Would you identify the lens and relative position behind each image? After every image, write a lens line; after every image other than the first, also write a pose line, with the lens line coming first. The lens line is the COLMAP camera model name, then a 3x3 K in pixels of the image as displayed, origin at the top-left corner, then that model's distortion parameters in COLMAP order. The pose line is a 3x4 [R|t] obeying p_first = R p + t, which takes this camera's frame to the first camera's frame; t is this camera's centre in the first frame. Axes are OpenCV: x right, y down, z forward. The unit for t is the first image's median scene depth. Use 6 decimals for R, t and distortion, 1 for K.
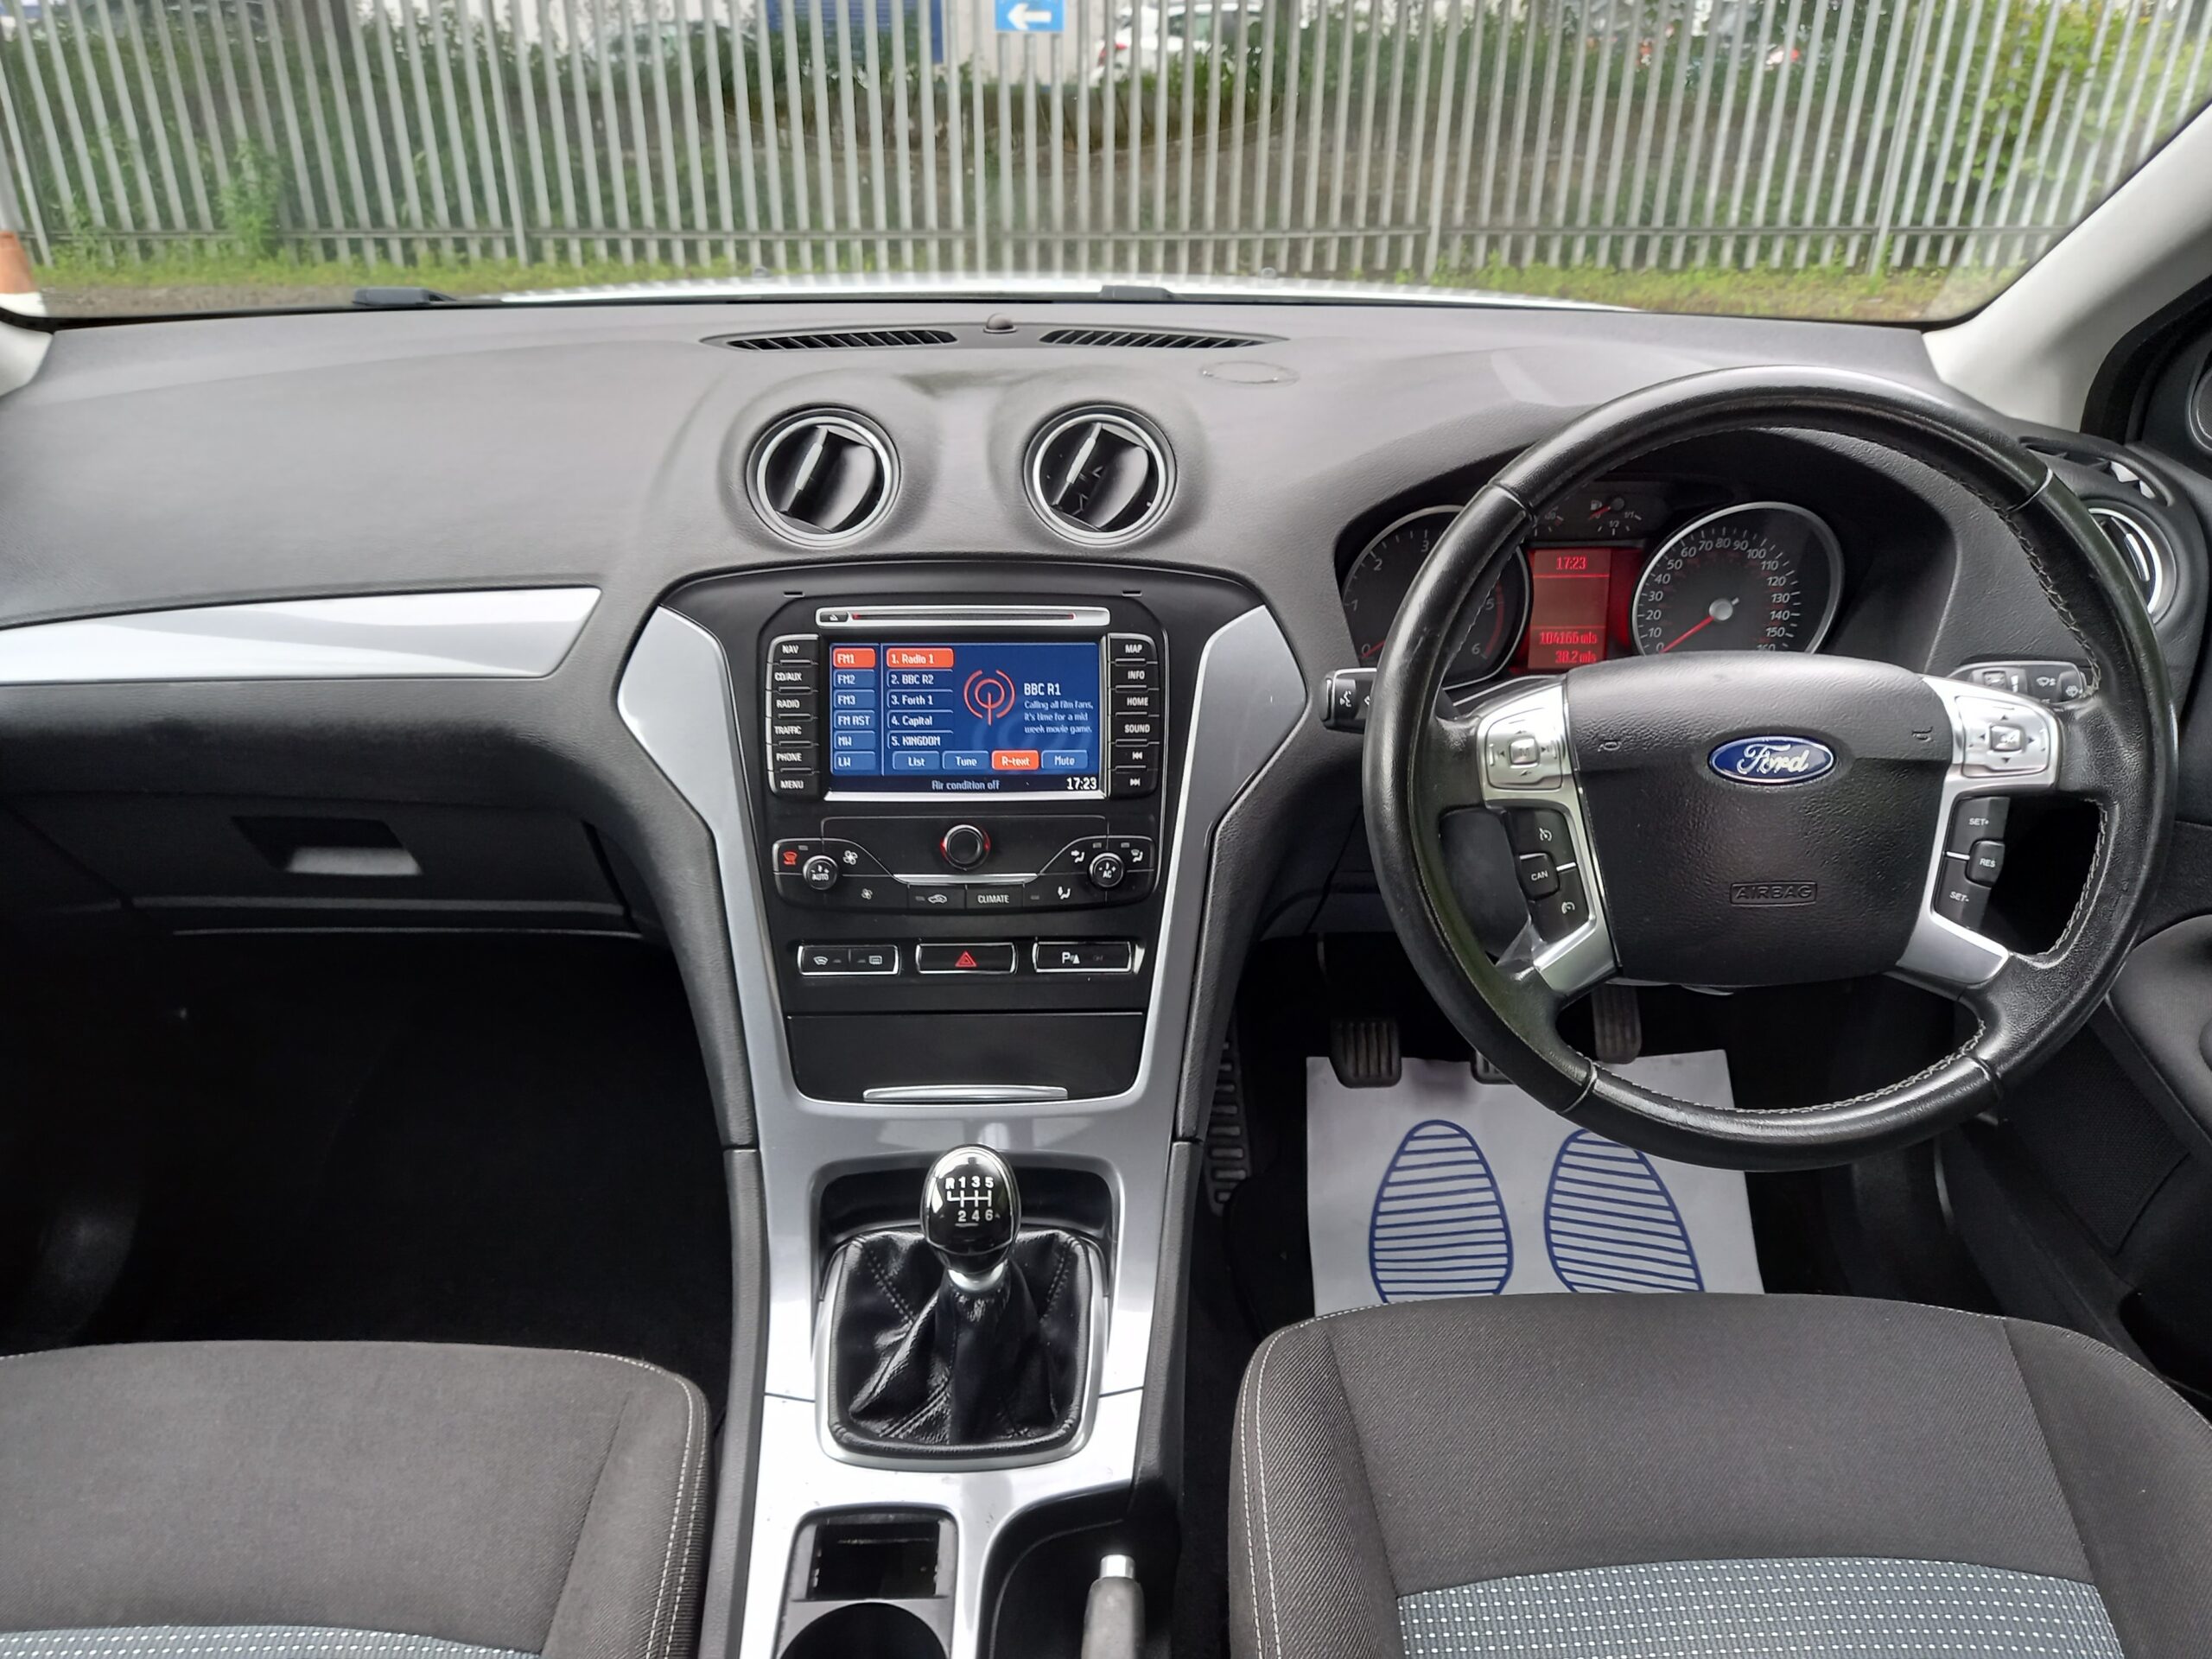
lens RADIAL K [[1644.2, 0, 1076.1], [0, 1644.2, 870.2], [0, 0, 1]] dist [0.046494, -0.048318]
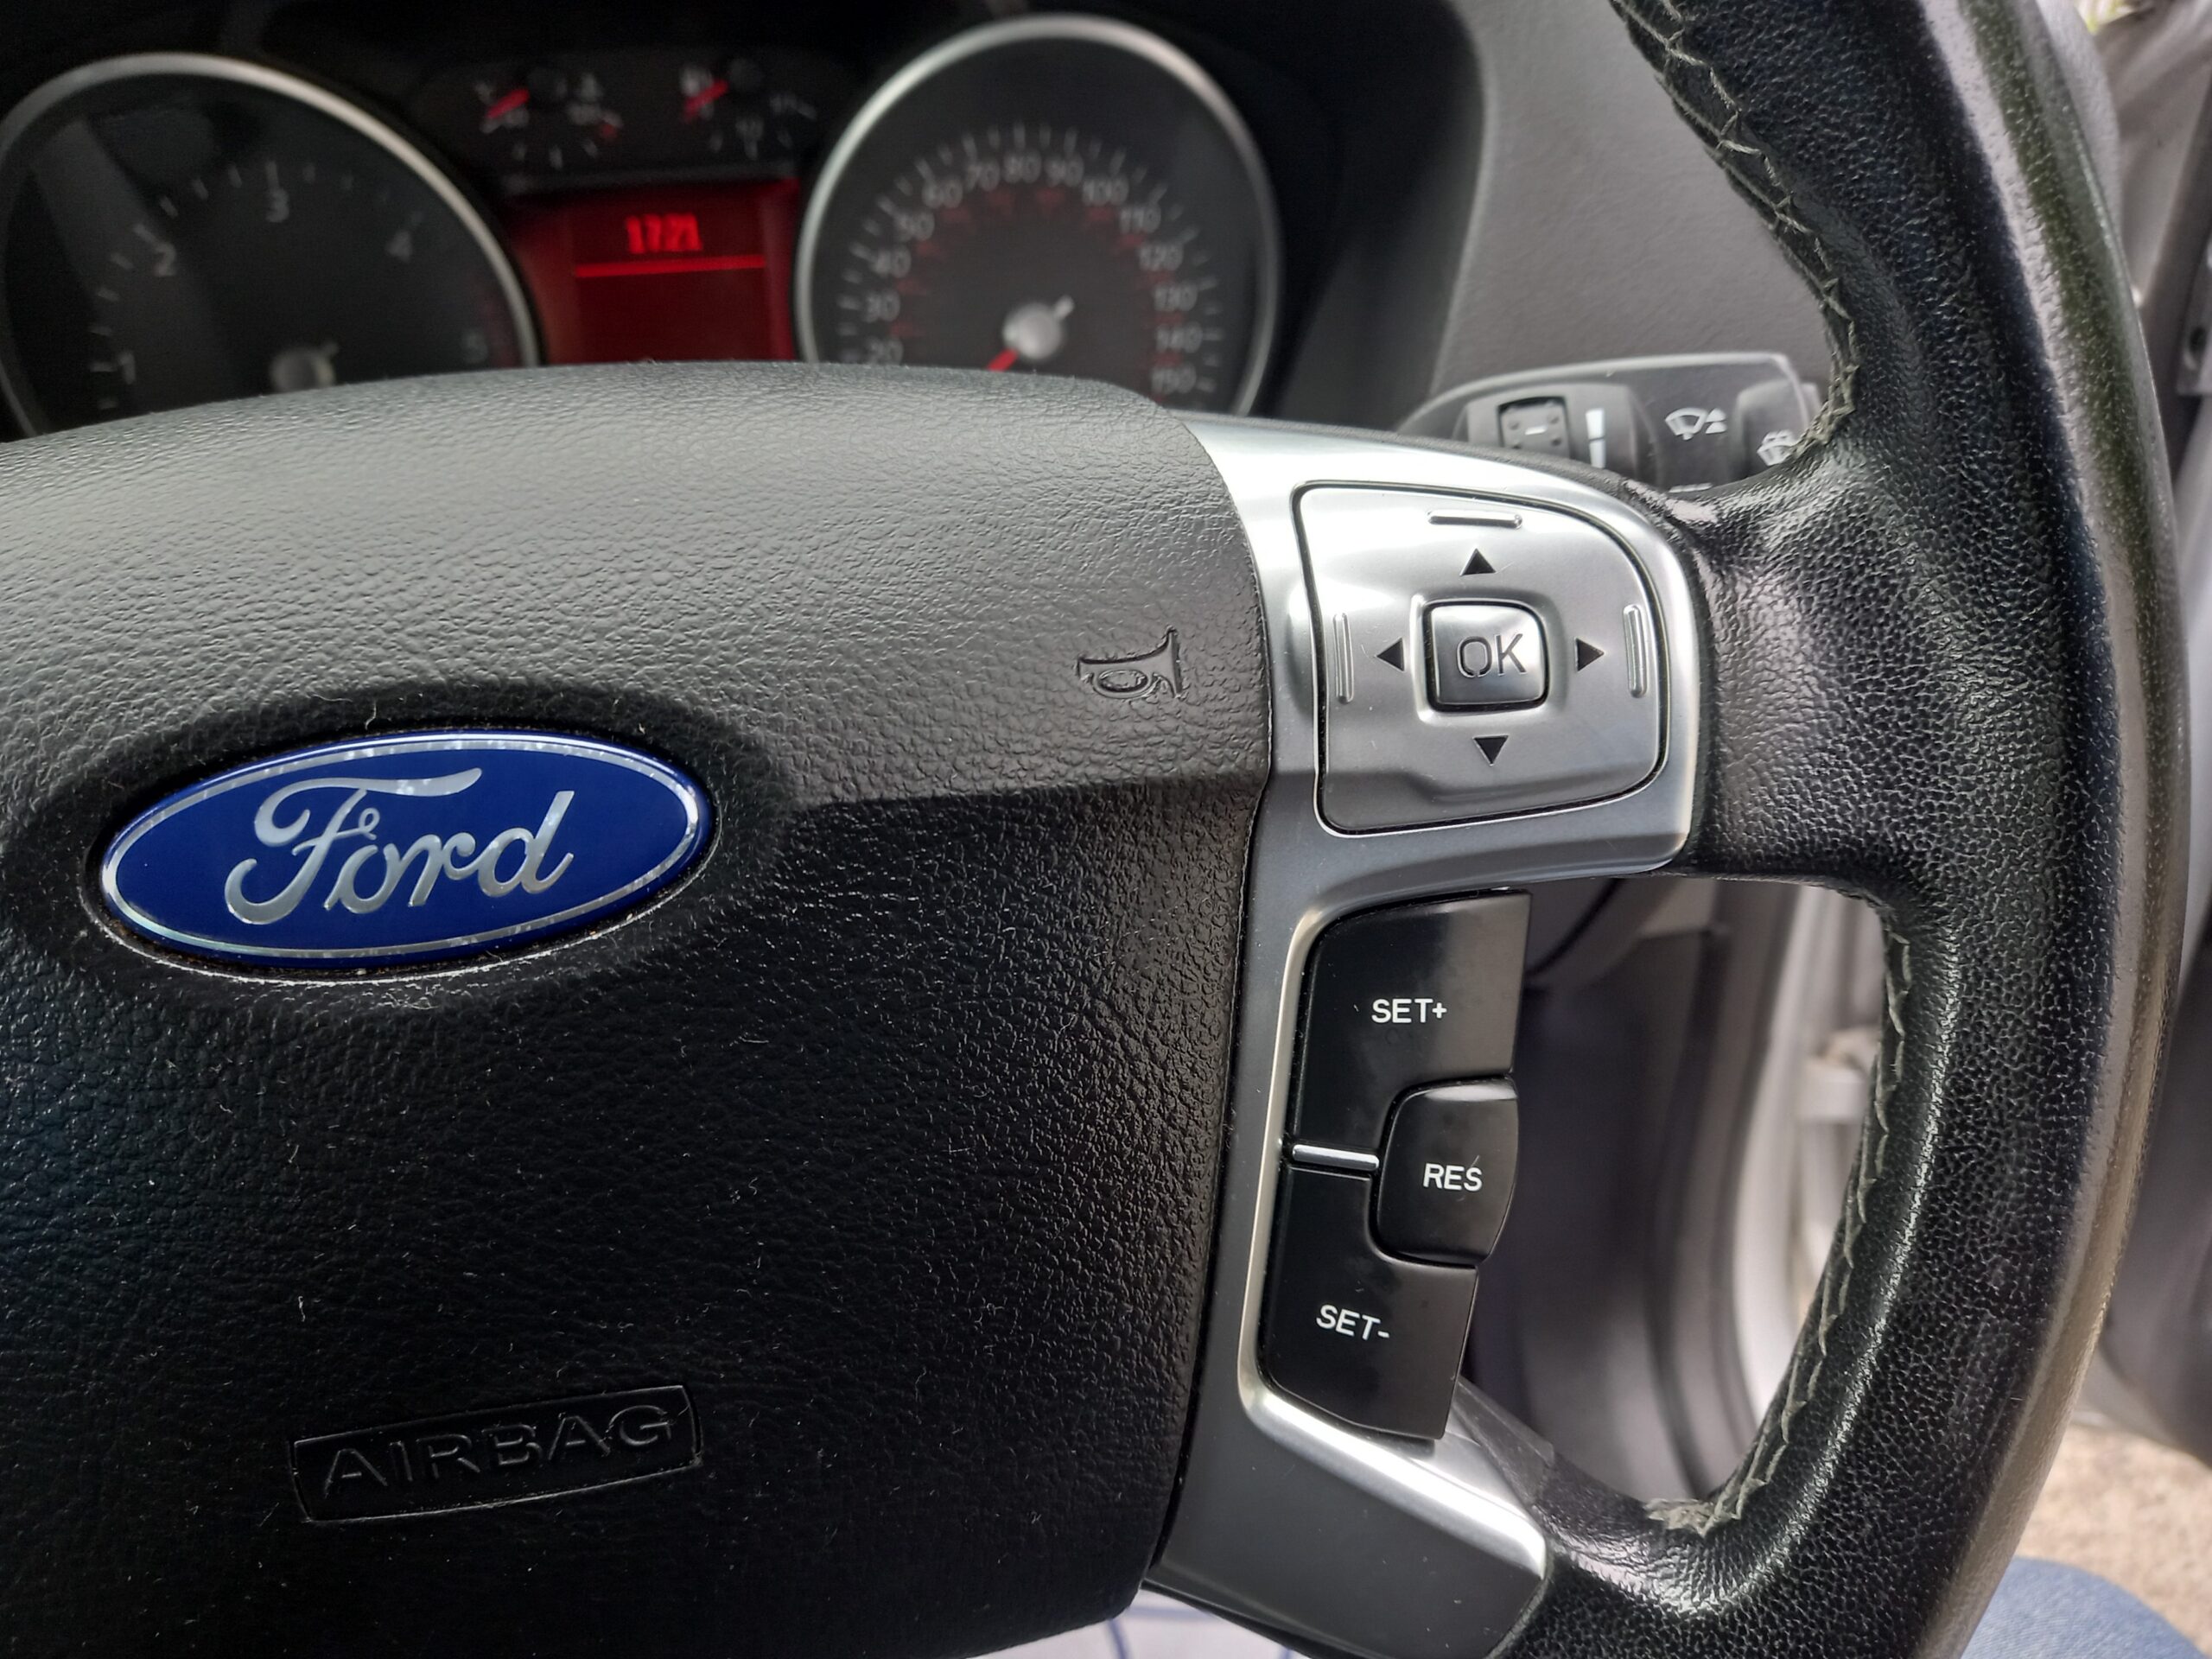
lens RADIAL K [[1644.2, 0, 1081.2], [0, 1644.2, 880.9], [0, 0, 1]] dist [0.046494, -0.048318]
pose [[0.992098, -0.091097, 0.086276, 0.404288], [0.083401, 0.992537, 0.088968, -0.061555], [-0.093737, -0.081069, 0.992291, 0.649210]]
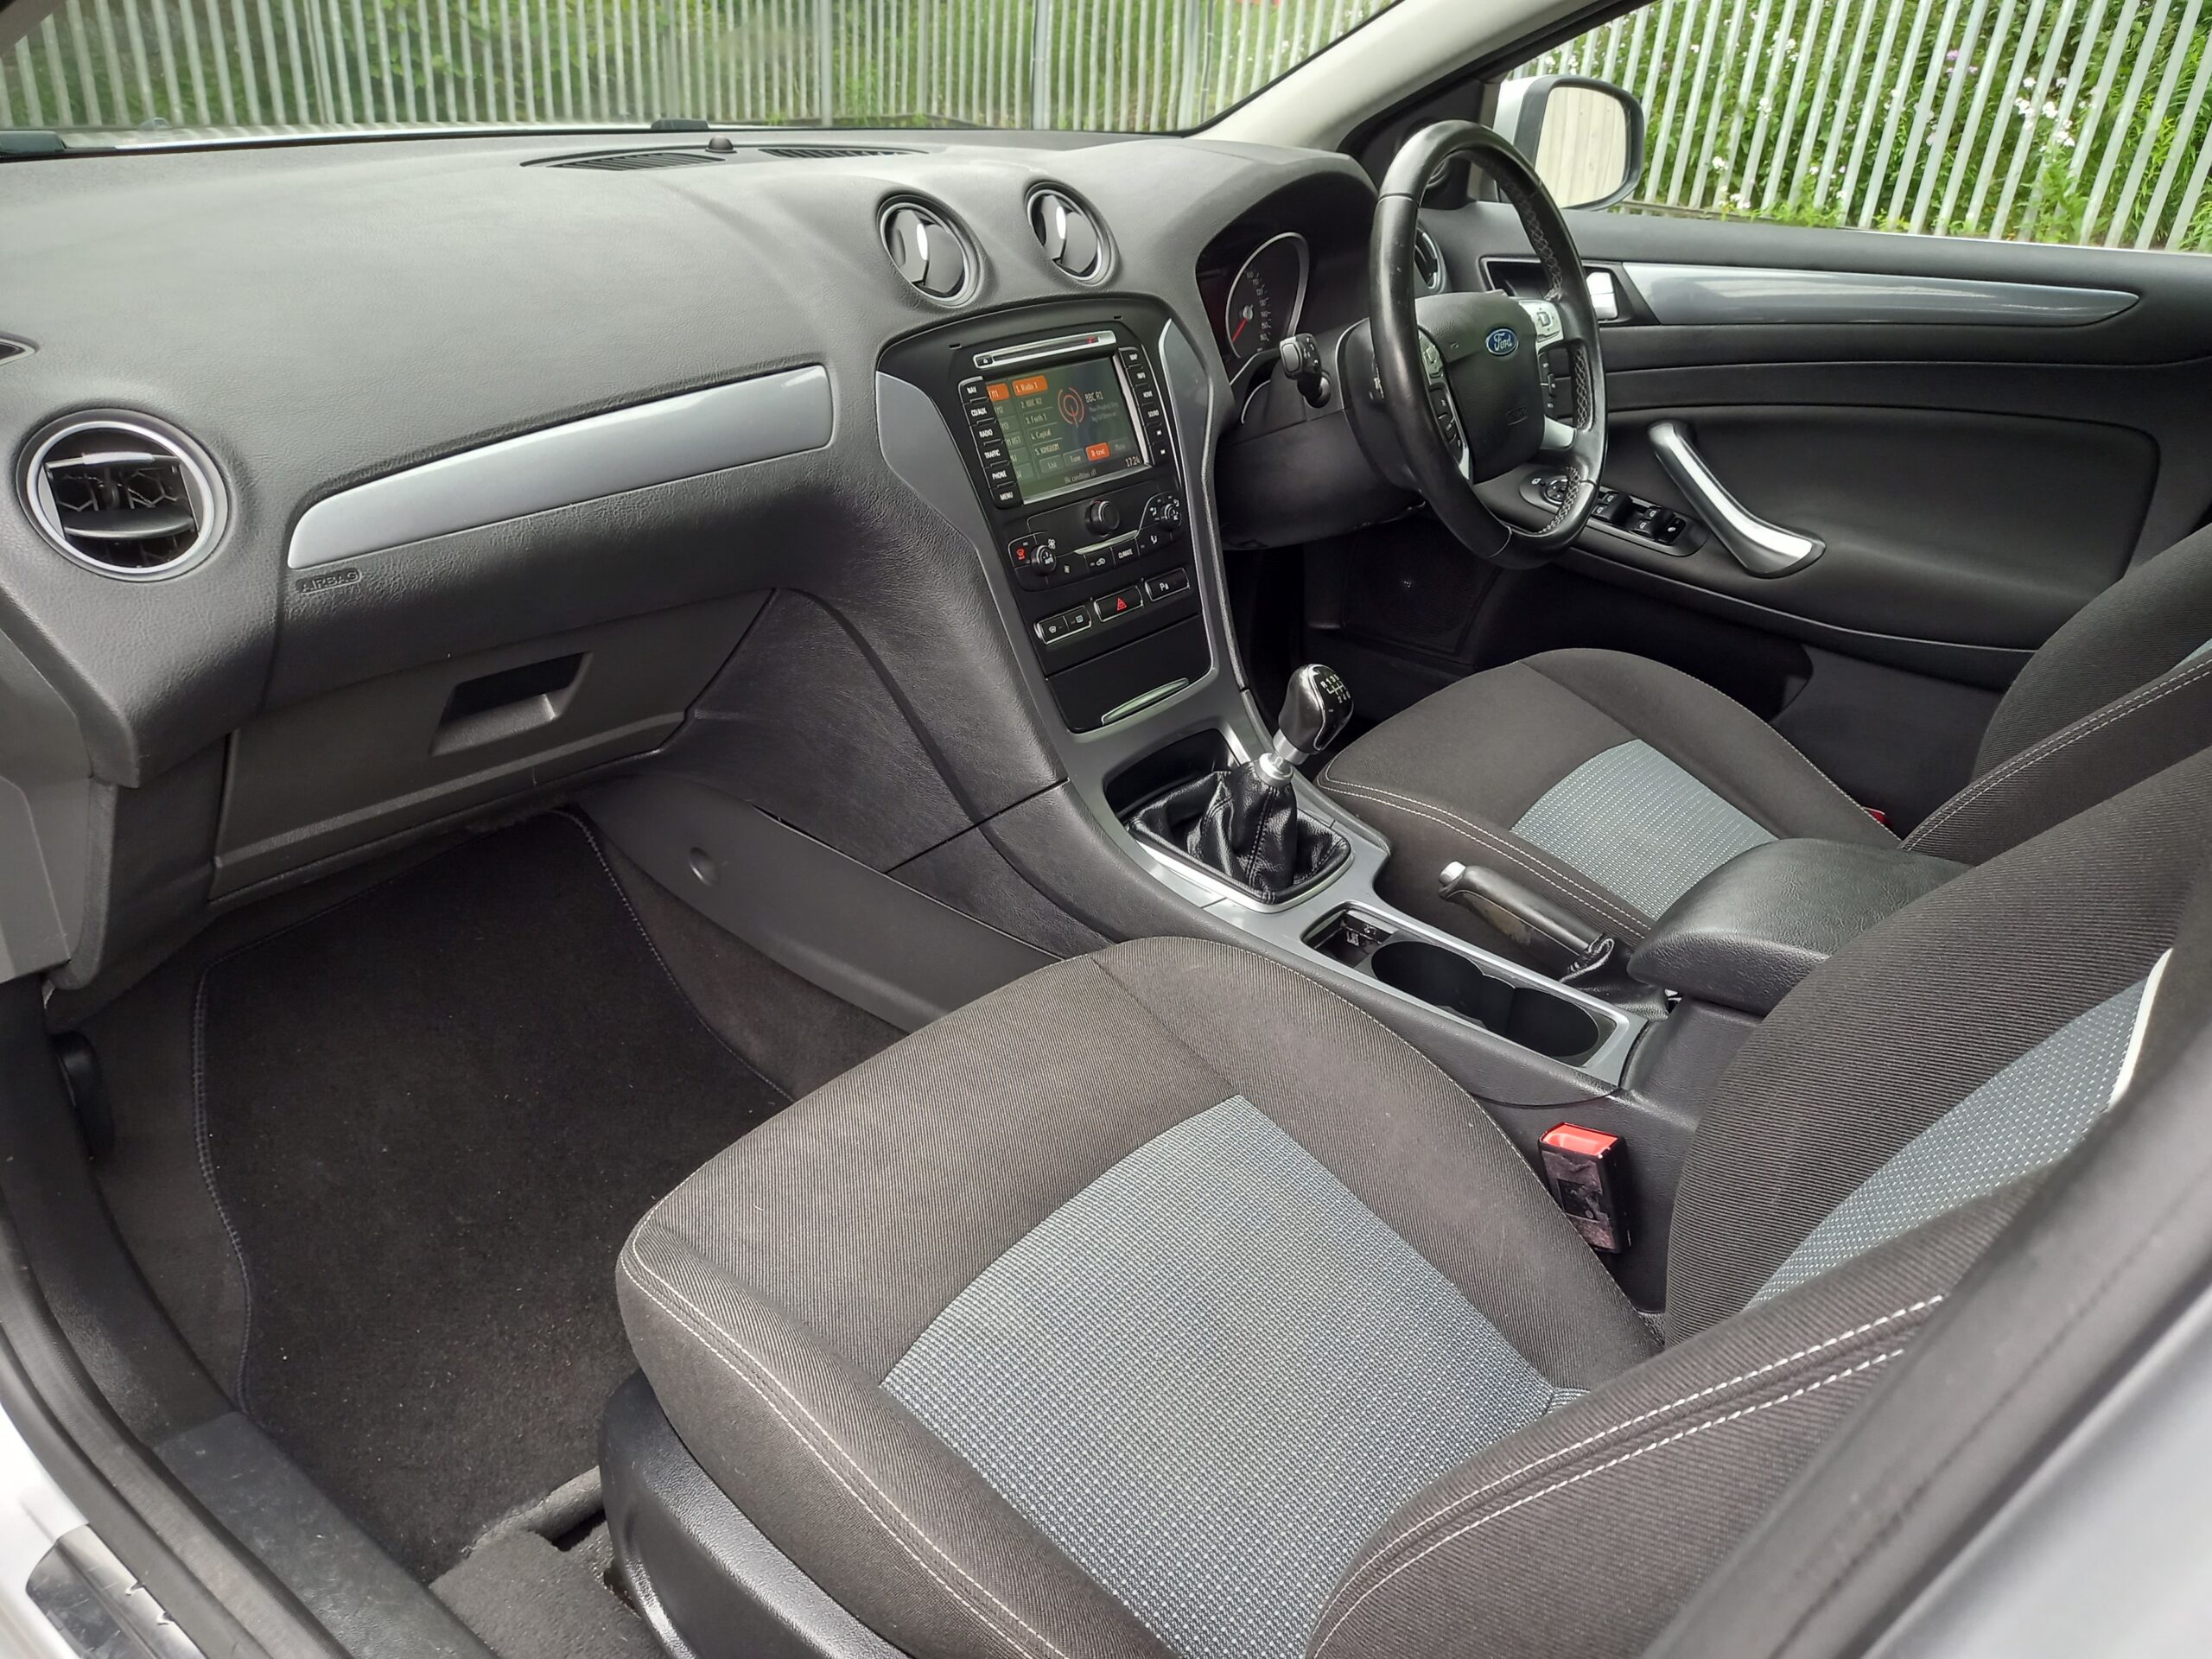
lens RADIAL K [[1644.2, 0, 1107.6], [0, 1644.2, 869.3], [0, 0, 1]] dist [0.046494, -0.048318]
pose [[0.621767, -0.344544, 0.703346, -1.108409], [0.301561, 0.934118, 0.191007, -0.002828], [-0.722819, 0.093340, 0.684705, 0.098748]]
